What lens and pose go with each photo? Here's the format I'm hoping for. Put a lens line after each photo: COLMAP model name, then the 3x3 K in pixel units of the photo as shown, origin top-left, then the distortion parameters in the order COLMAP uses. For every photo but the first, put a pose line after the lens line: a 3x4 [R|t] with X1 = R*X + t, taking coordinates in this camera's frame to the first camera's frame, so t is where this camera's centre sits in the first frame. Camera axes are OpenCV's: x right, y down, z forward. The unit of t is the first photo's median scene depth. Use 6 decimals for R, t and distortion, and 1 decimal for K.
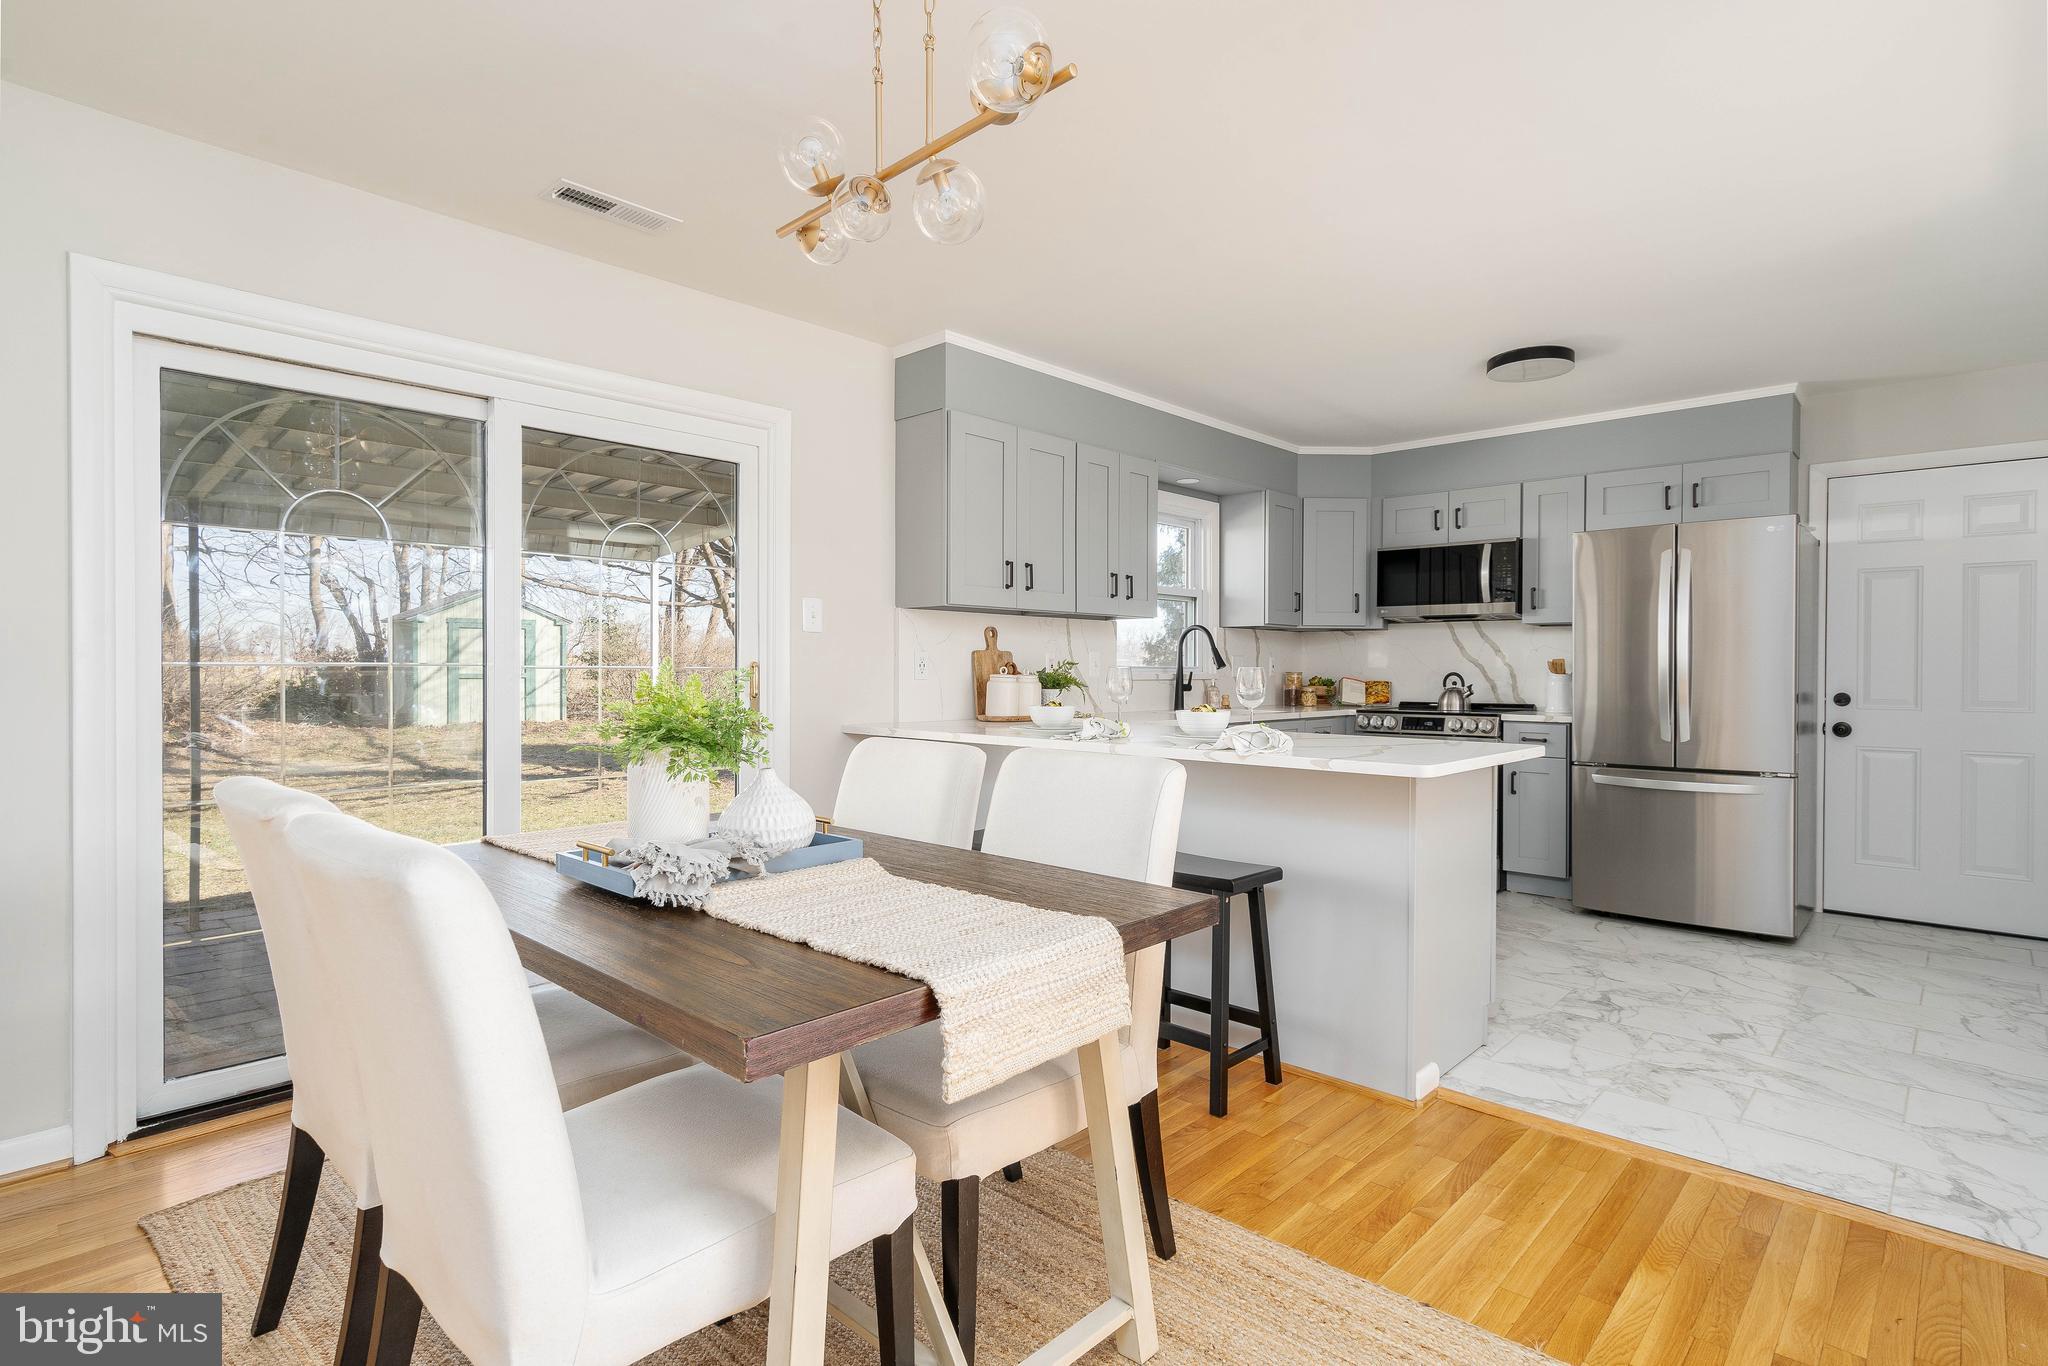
lens RADIAL K [[1025.6, 0, 1016.7], [0, 1025.6, 677.9], [0, 0, 1]] dist [0.005414, -0.001169]
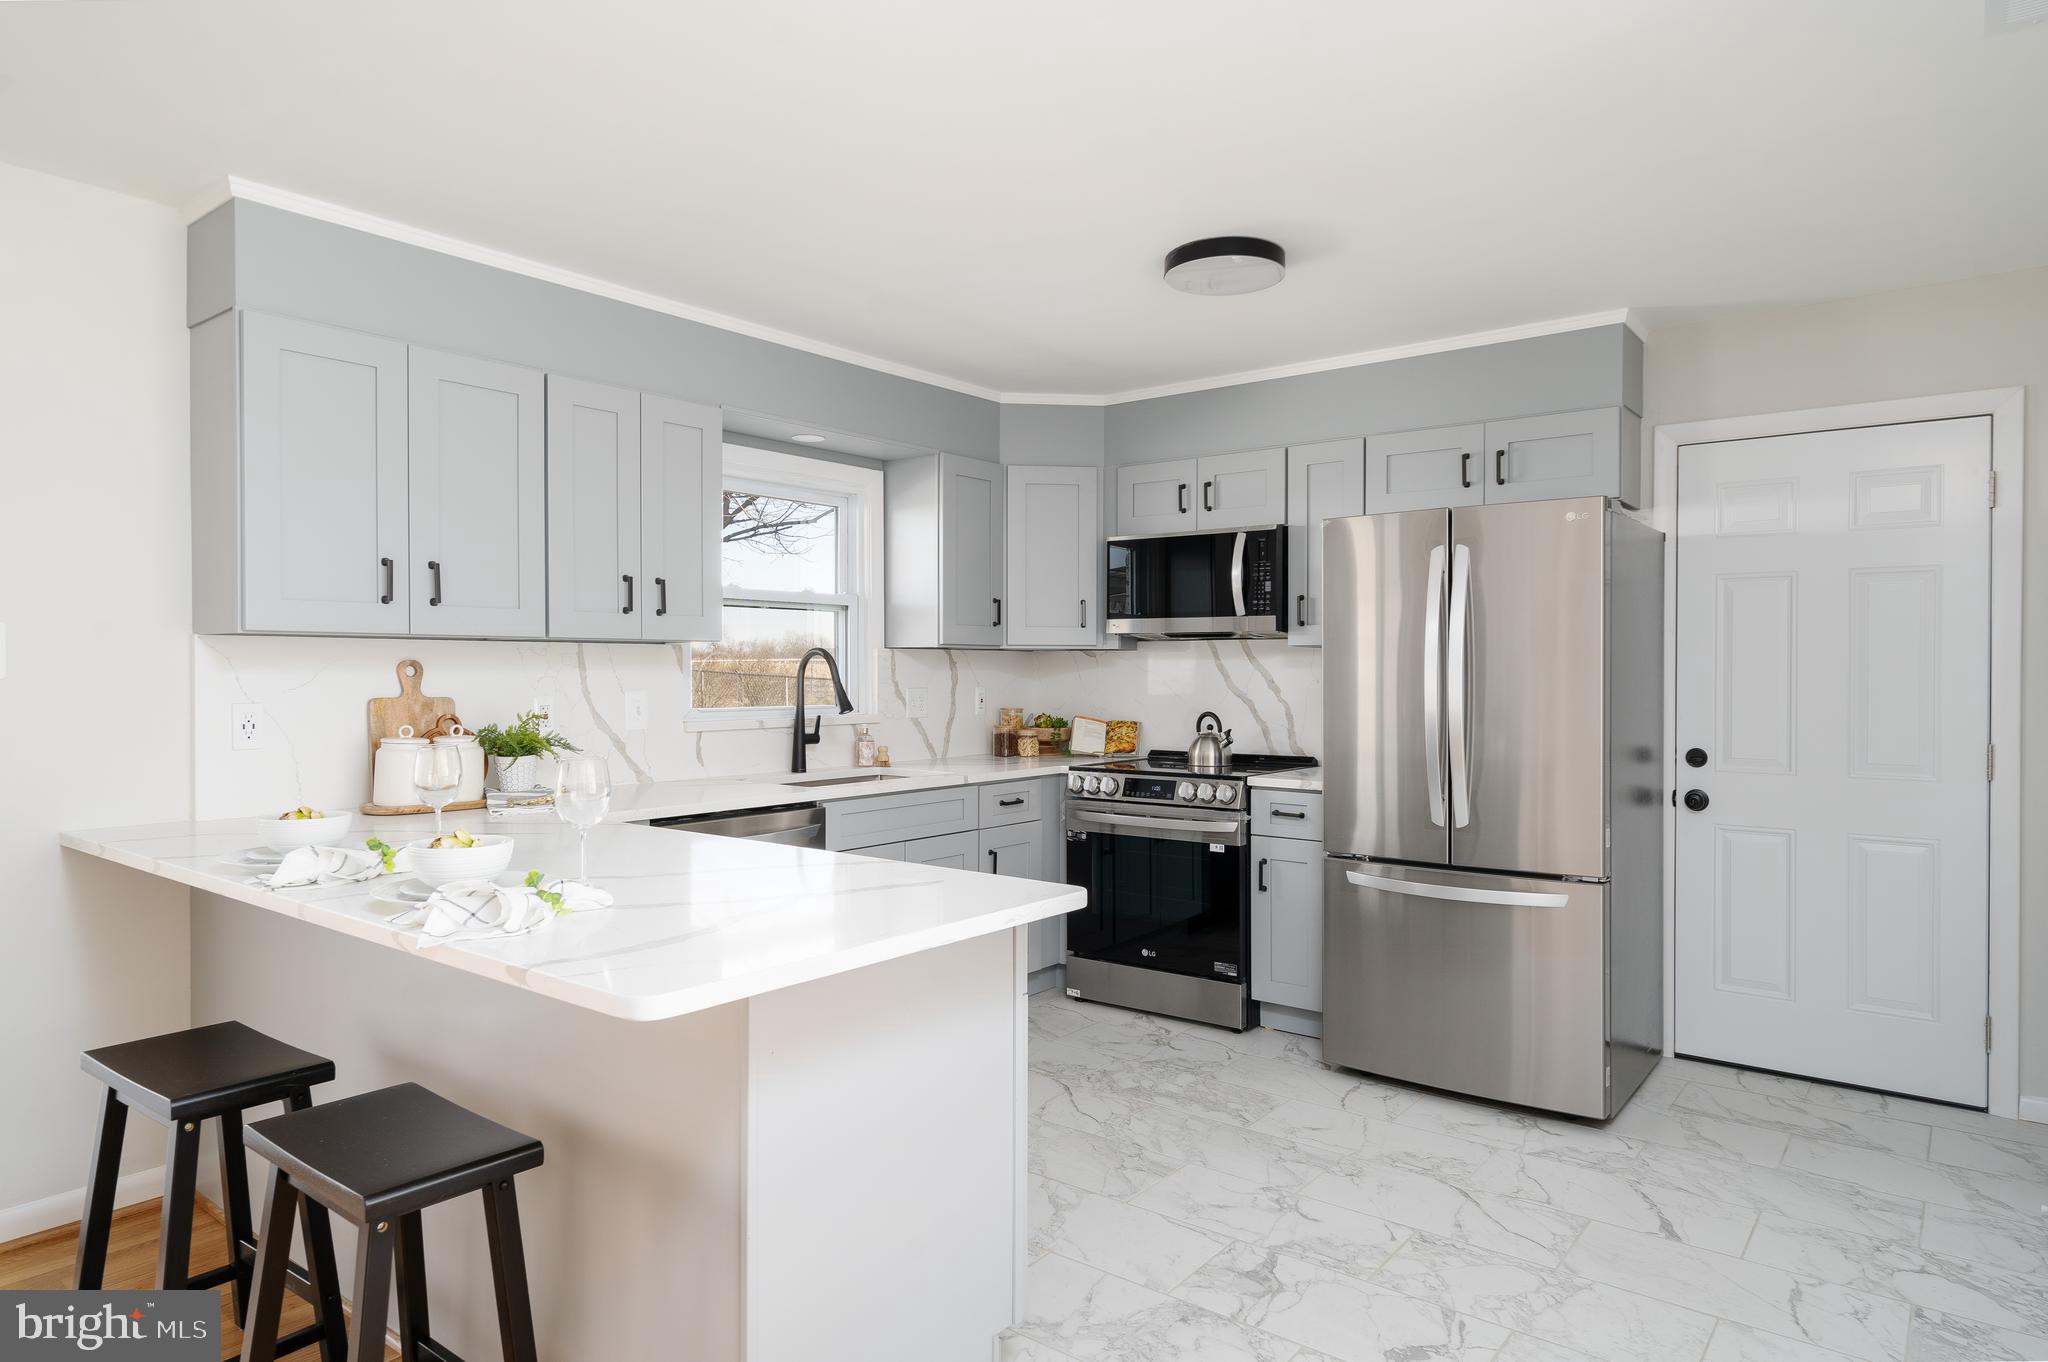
lens RADIAL K [[1207.4, 0, 1016.8], [0, 1207.4, 679.2], [0, 0, 1]] dist [0.004075, 0.001837]
pose [[0.997012, -0.002018, 0.077224, 0.279868], [0.001948, 0.999998, 0.000982, -0.036090], [-0.077226, -0.000828, 0.997013, 0.212237]]
